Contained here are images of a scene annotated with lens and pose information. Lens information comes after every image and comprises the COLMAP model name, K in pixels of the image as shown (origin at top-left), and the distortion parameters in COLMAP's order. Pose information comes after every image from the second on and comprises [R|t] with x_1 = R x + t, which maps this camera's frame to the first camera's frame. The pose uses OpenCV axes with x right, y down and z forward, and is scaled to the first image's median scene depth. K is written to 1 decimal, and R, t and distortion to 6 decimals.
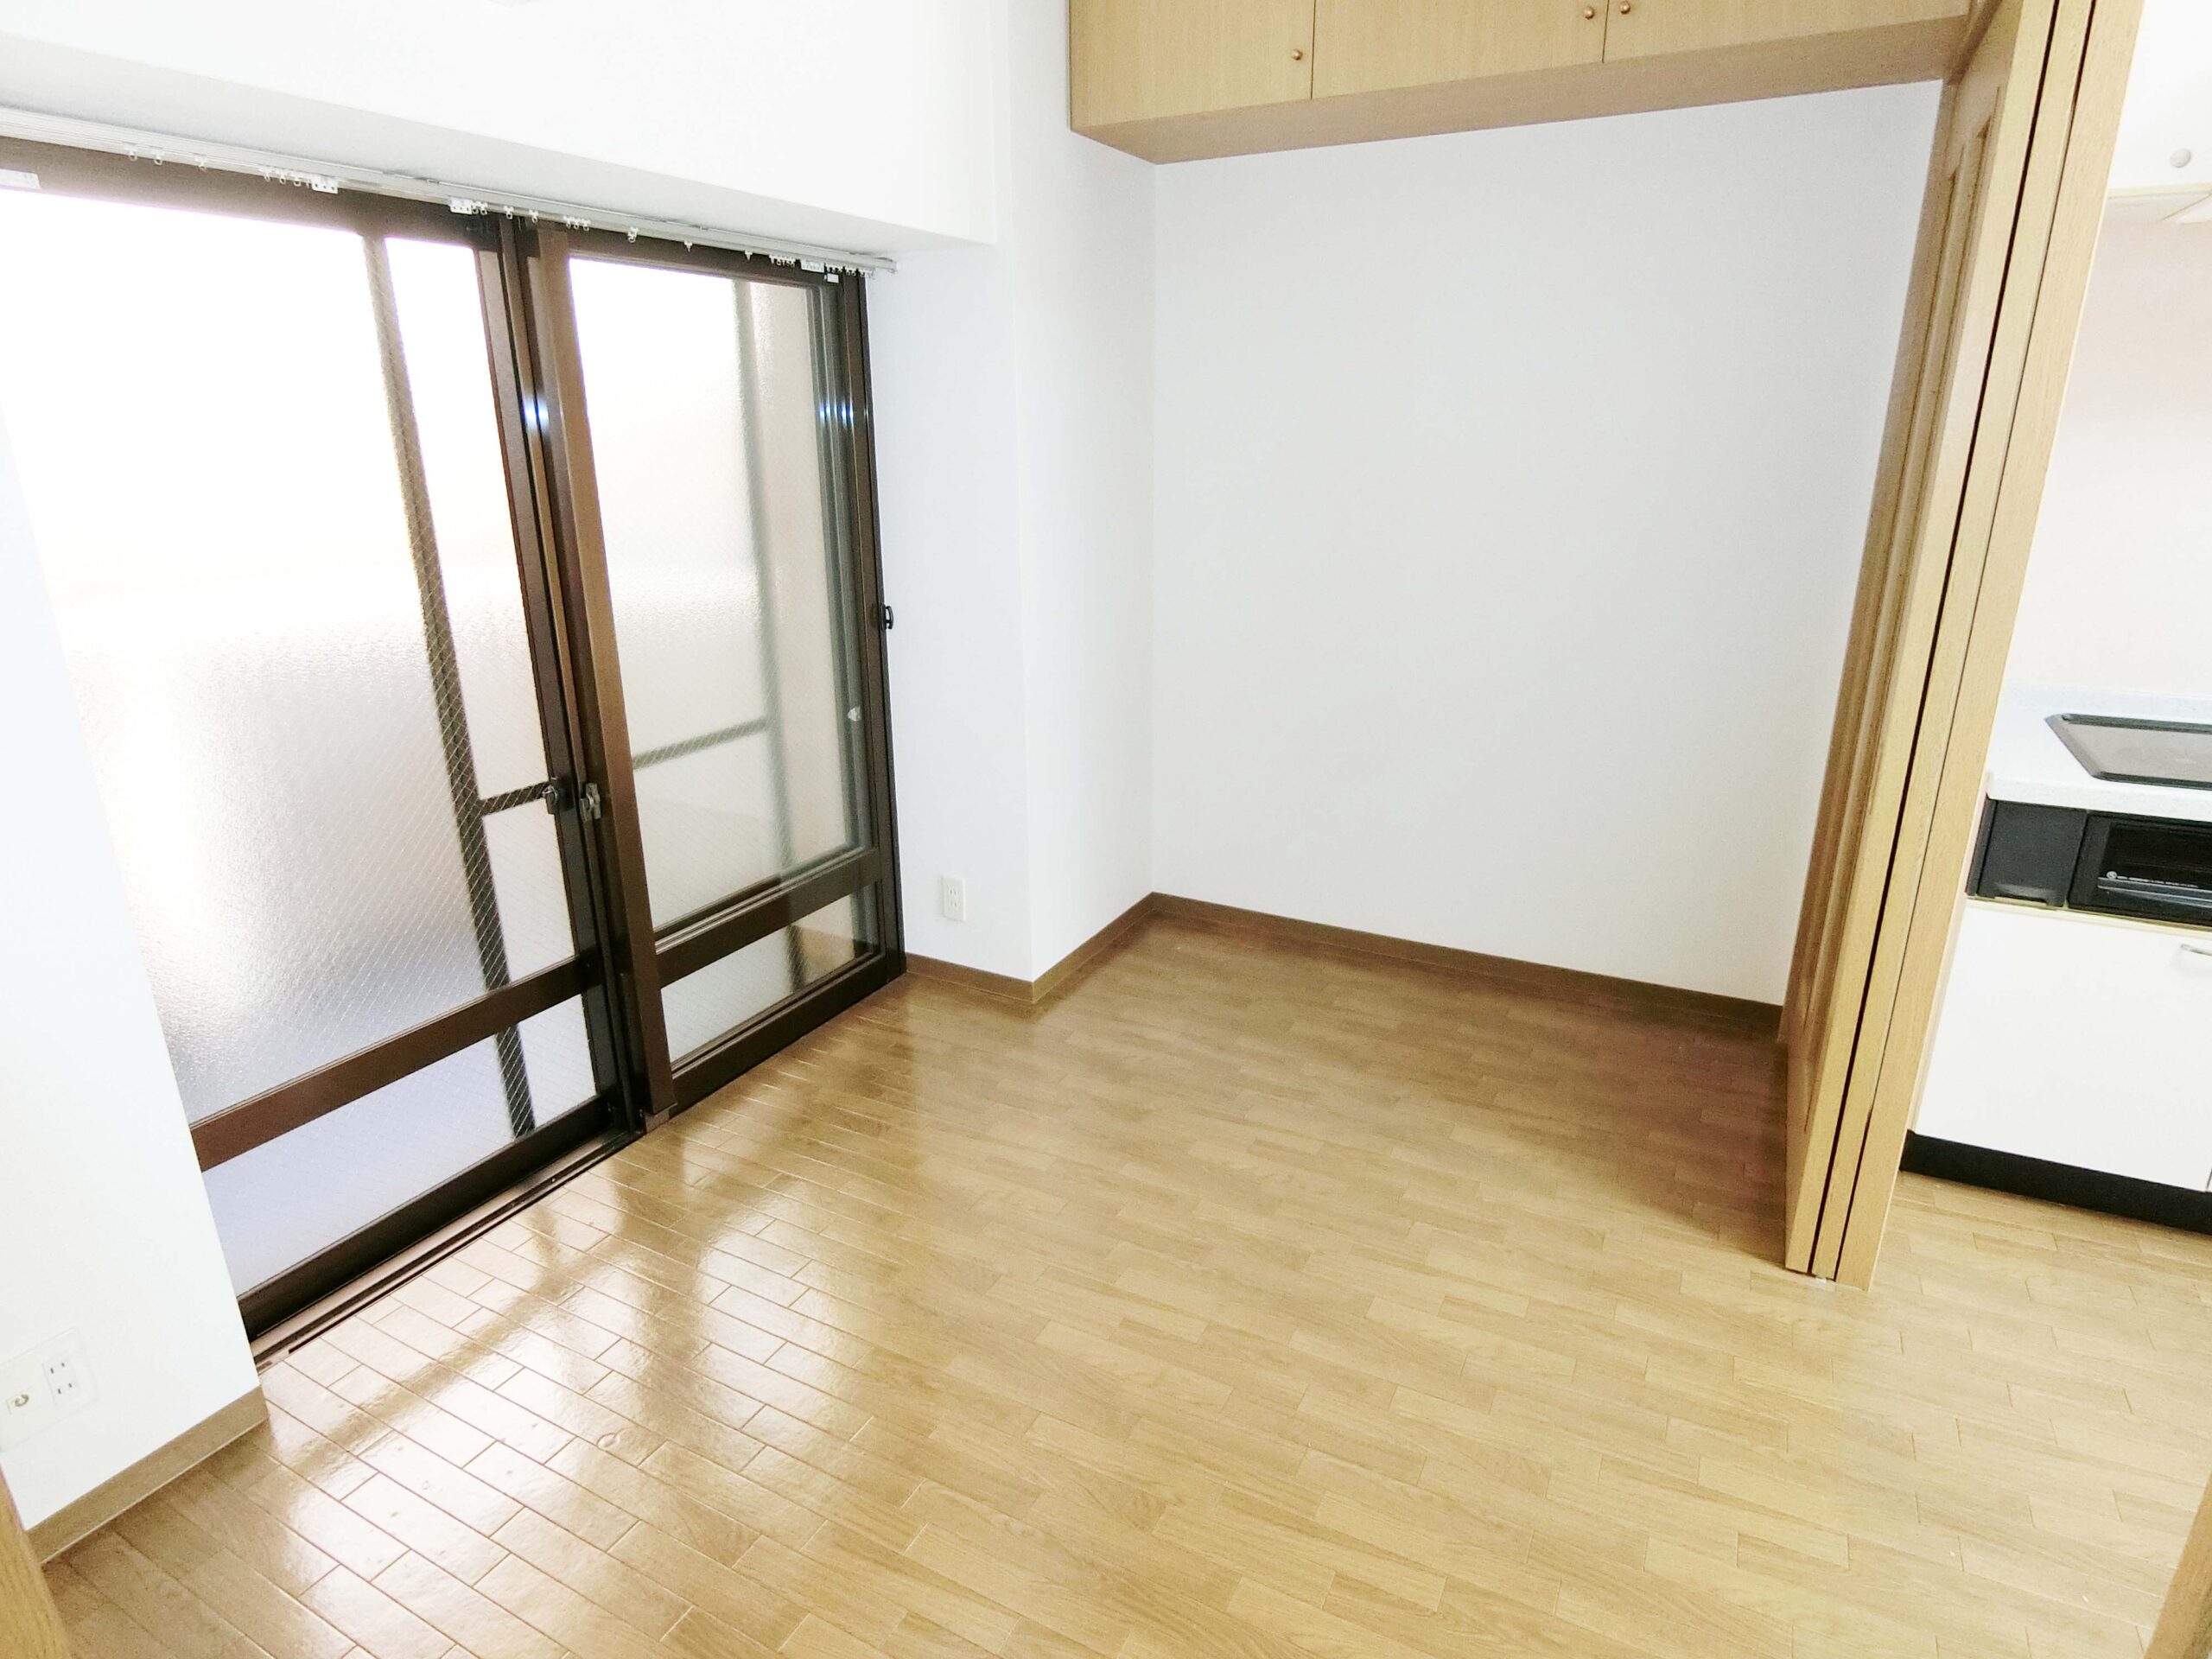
lens RADIAL K [[1227.0, 0, 1106.0], [0, 1227.0, 829.5], [0, 0, 1]] dist [-0.029073, 0.000249]
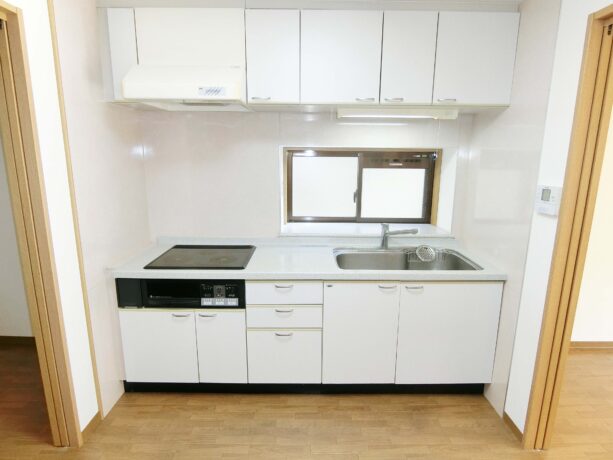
lens RADIAL K [[340.0, 0, 306.5], [0, 340.0, 230.0], [0, 0, 1]] dist [-0.029073, 0.000249]
pose [[0.880390, -0.073293, 0.468553, 0.764690], [0.127373, 0.988228, -0.084745, -0.011320], [-0.456826, 0.134289, 0.879361, -0.057915]]
